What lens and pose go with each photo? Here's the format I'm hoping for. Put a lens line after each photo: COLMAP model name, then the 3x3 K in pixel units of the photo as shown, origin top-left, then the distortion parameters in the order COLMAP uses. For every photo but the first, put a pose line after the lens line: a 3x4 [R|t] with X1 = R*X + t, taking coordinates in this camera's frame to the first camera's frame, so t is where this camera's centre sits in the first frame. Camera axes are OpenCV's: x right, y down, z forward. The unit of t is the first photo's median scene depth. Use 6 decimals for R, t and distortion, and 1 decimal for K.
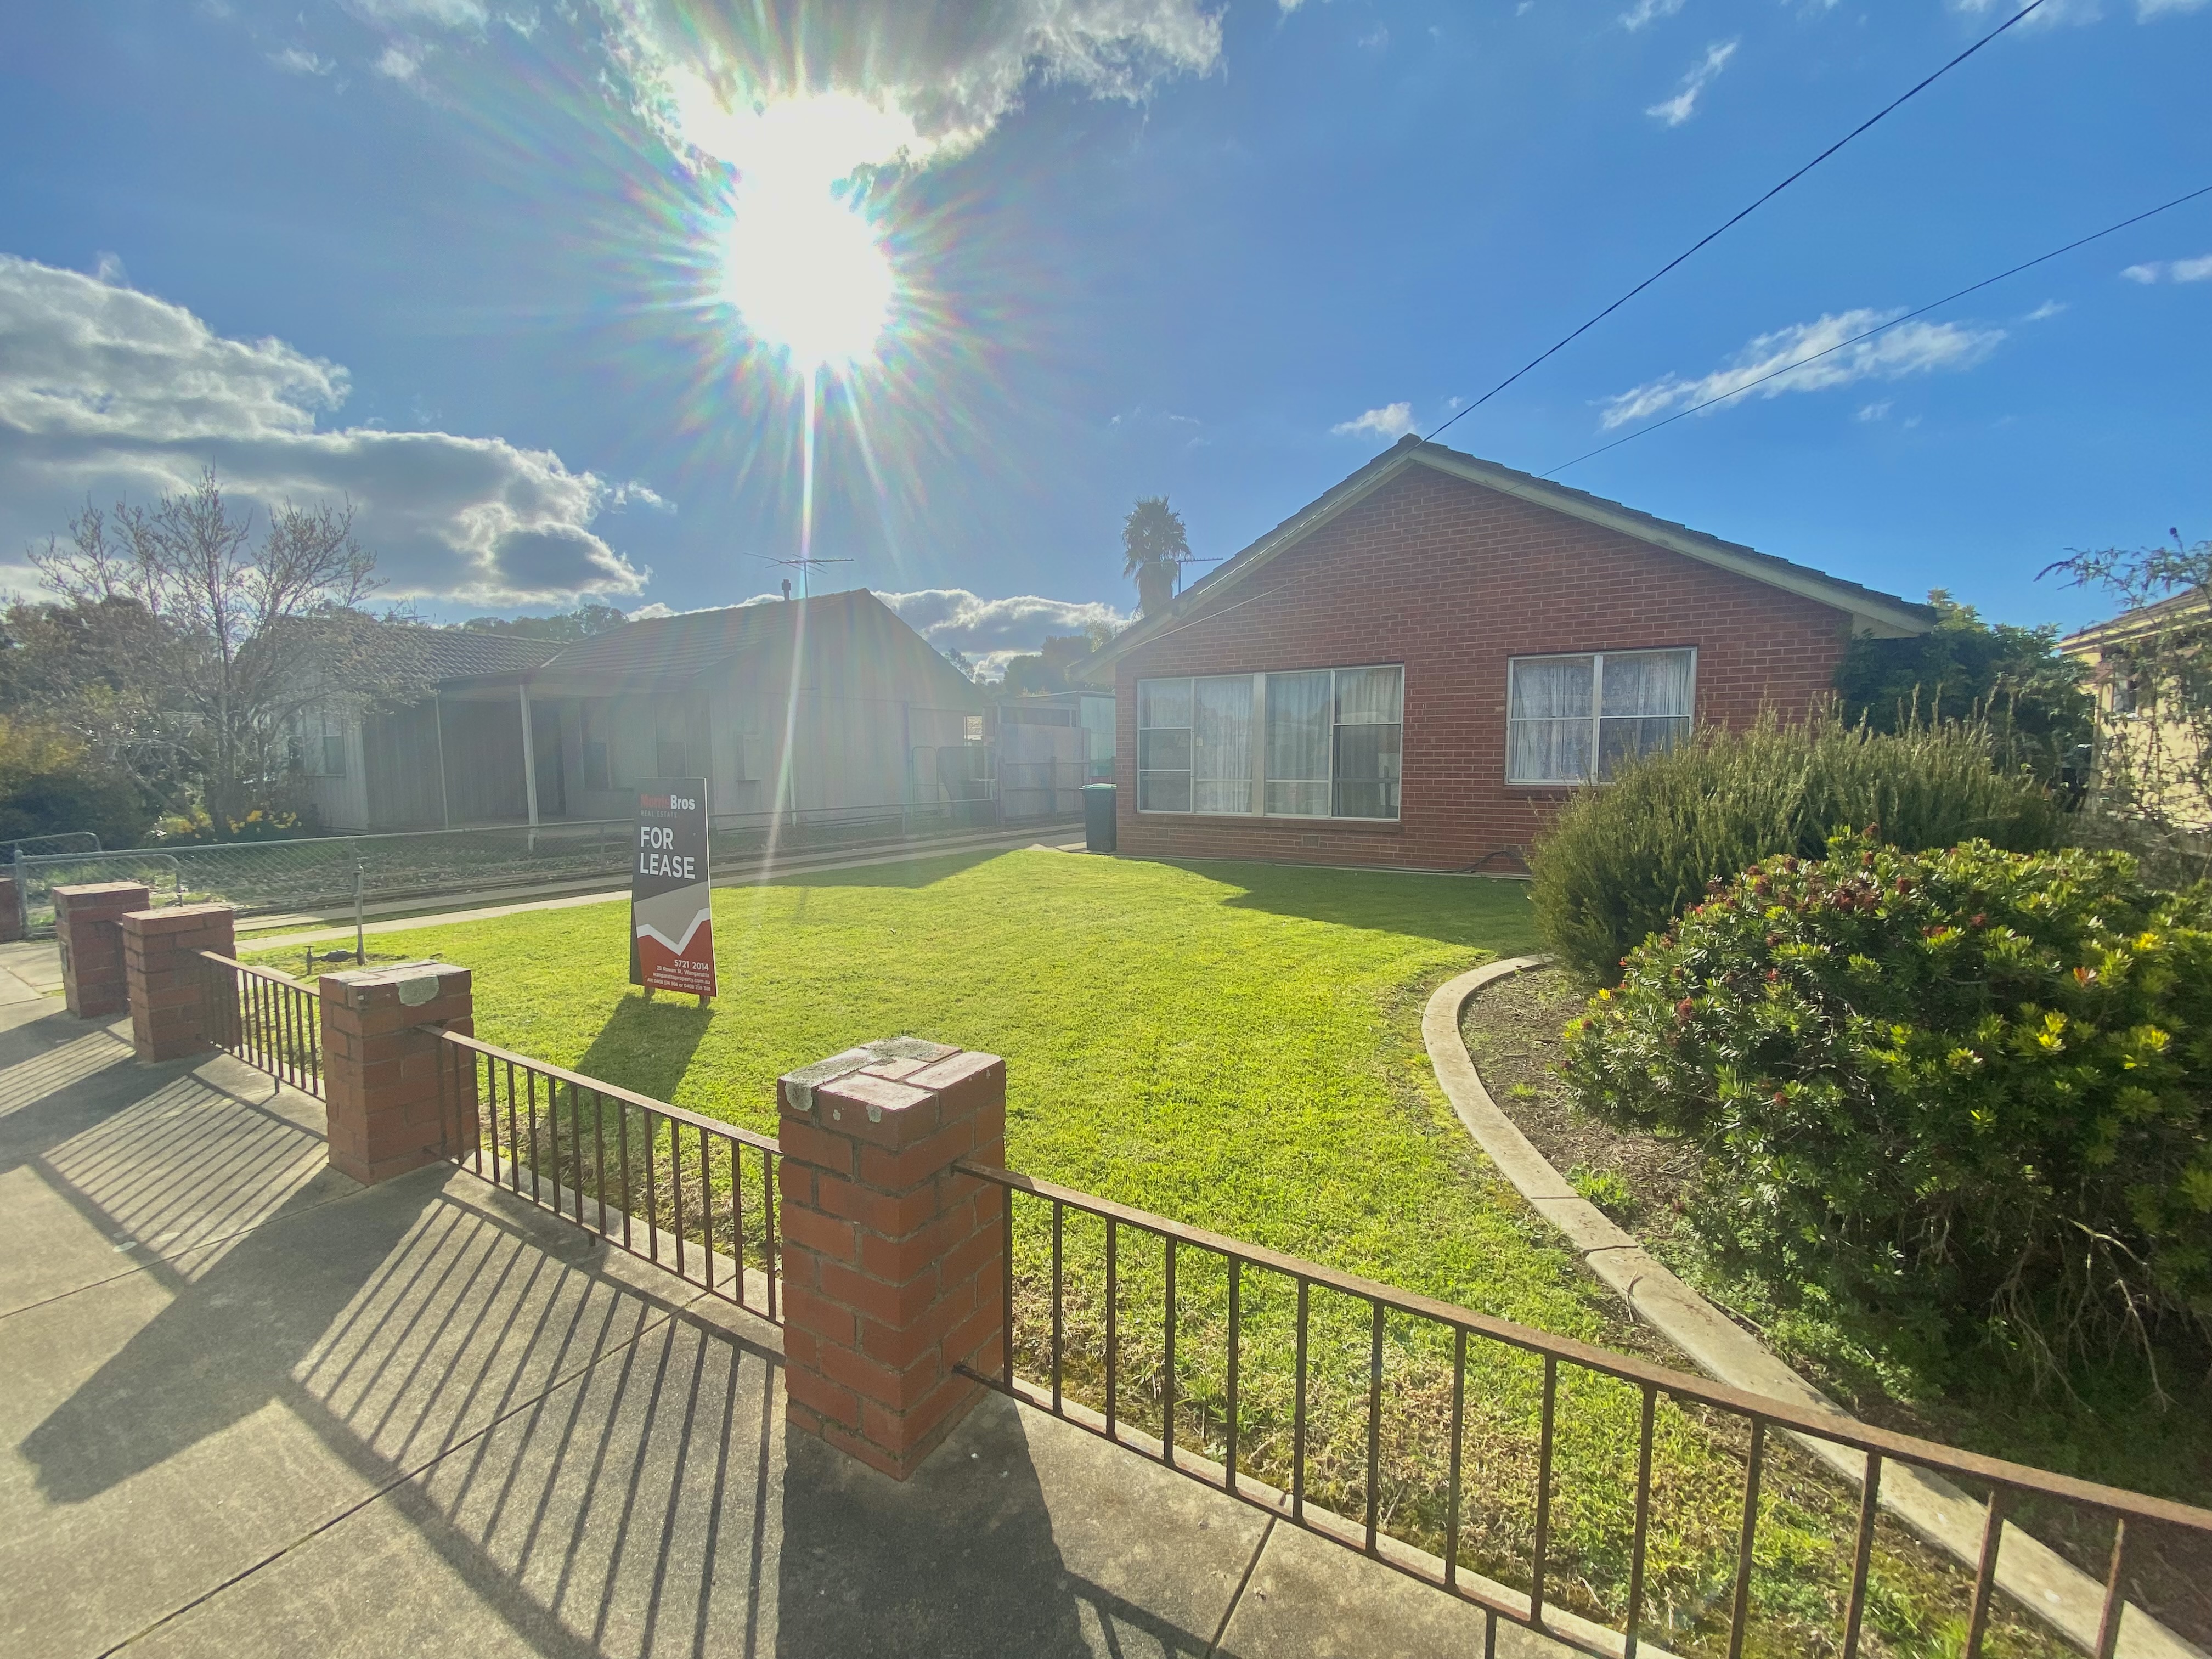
lens RADIAL K [[884.4, 0, 1106.0], [0, 884.4, 829.5], [0, 0, 1]] dist [0.002584, 0.000076]
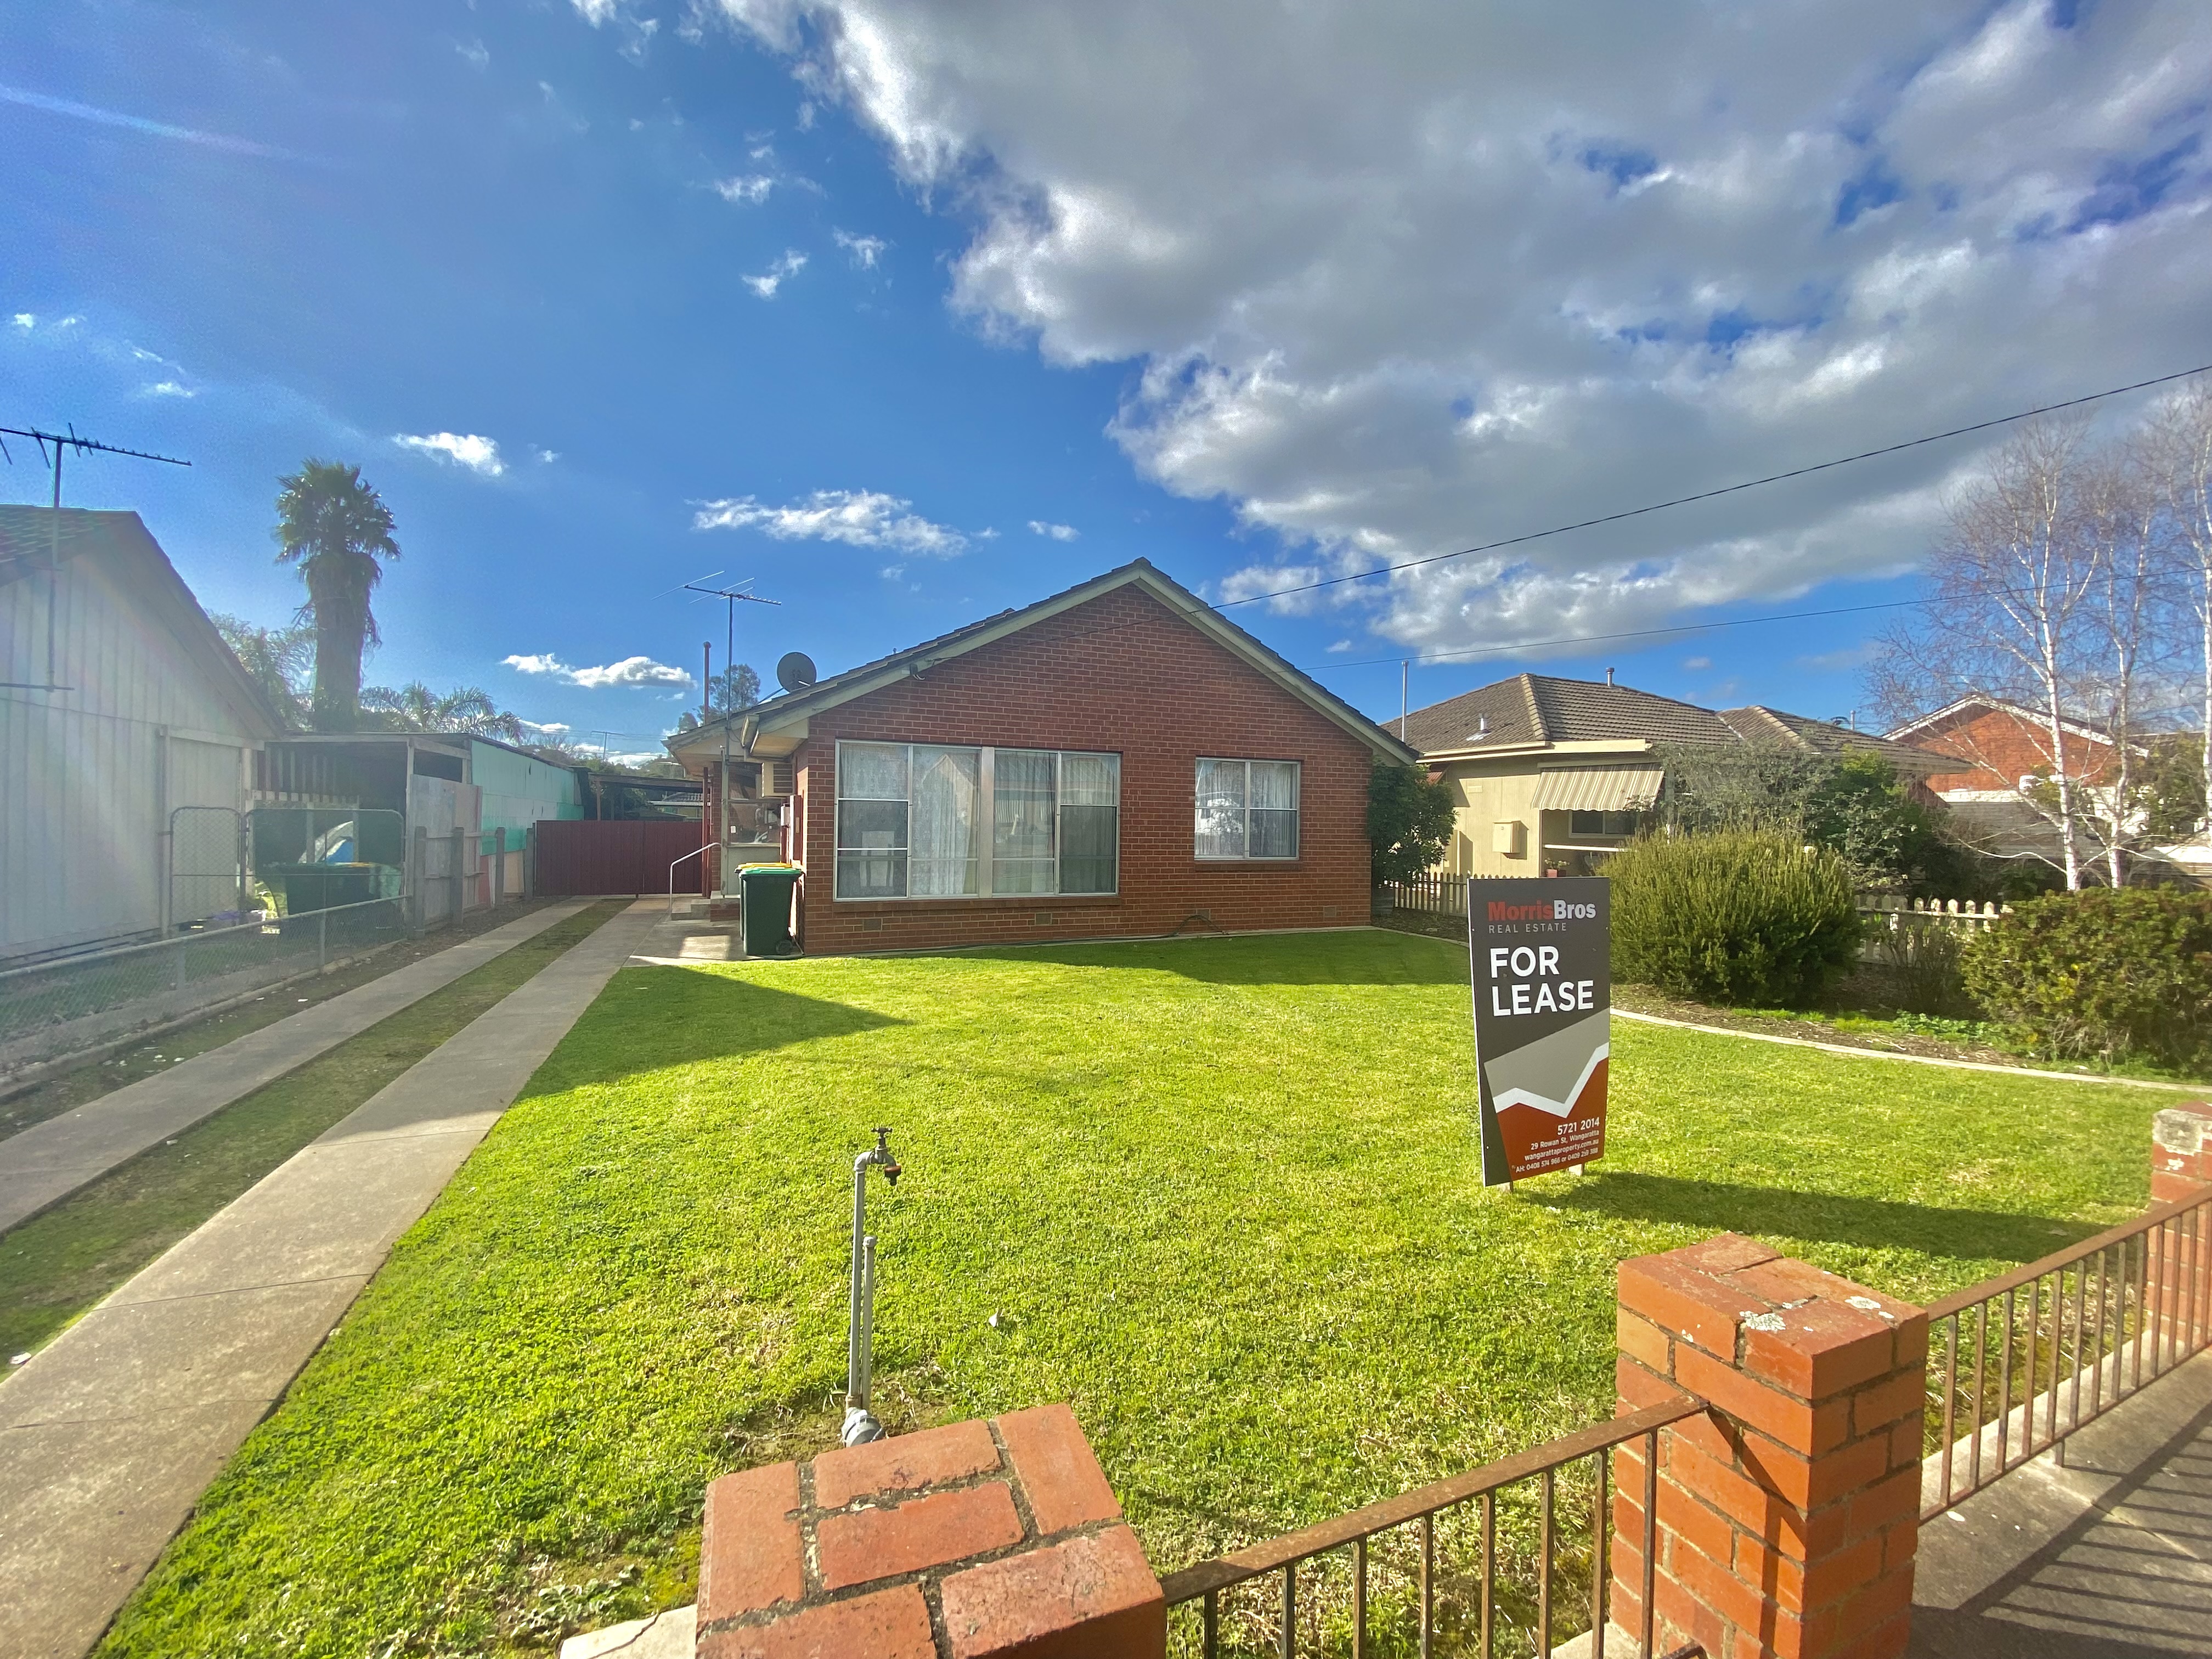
lens RADIAL K [[874.4, 0, 1106.0], [0, 874.4, 829.5], [0, 0, 1]] dist [-0.025018, 0.000270]
pose [[0.587914, 0.010940, 0.808850, -0.611110], [0.053438, 0.997199, -0.052329, -0.037663], [-0.807157, 0.073988, 0.585683, 0.408306]]
